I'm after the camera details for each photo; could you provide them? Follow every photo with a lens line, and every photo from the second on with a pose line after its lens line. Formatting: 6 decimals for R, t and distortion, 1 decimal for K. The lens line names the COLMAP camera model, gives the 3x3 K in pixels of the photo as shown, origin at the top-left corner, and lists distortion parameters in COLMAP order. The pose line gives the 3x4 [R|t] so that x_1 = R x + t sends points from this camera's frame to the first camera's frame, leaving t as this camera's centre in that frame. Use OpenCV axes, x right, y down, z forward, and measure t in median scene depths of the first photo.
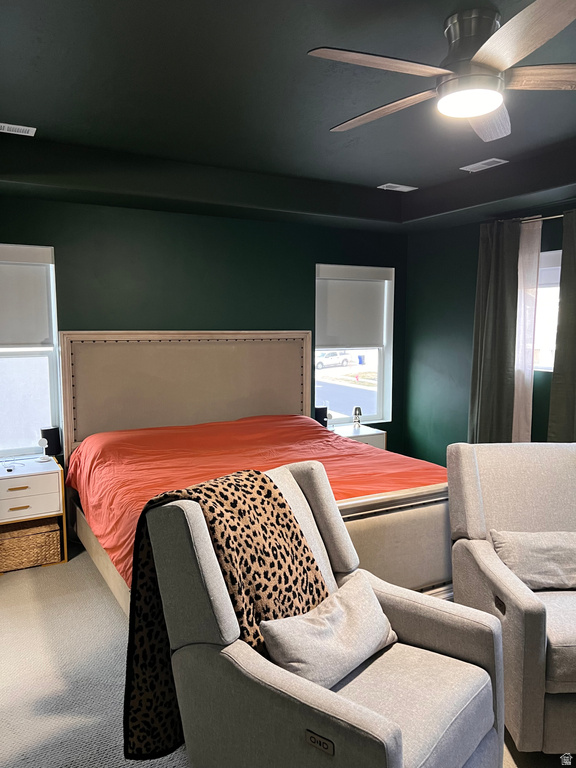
lens RADIAL K [[576.3, 0, 288.0], [0, 576.3, 384.0], [0, 0, 1]] dist [0.064566, -0.081792]
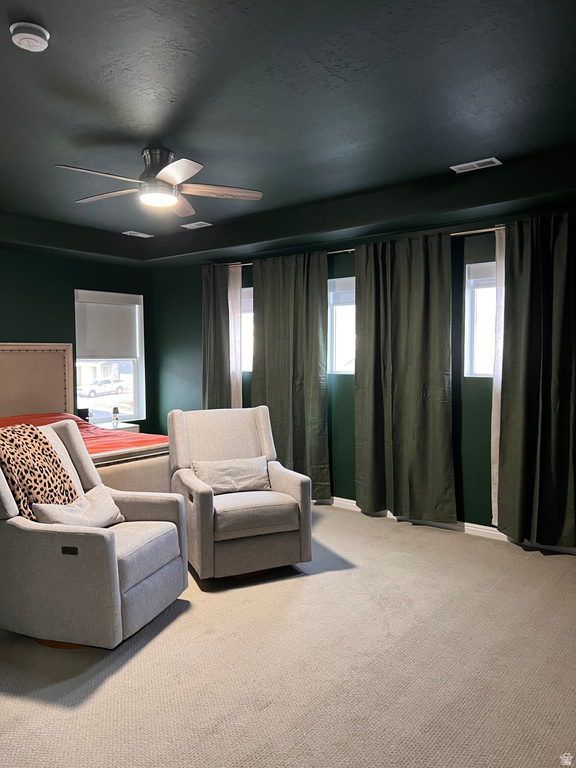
lens RADIAL K [[576.3, 0, 288.0], [0, 576.3, 384.0], [0, 0, 1]] dist [0.064566, -0.081792]
pose [[0.928727, -0.024421, 0.369960, 0.019992], [0.042106, 0.998320, -0.039802, 0.142535], [-0.368367, 0.052543, 0.928195, -0.702792]]
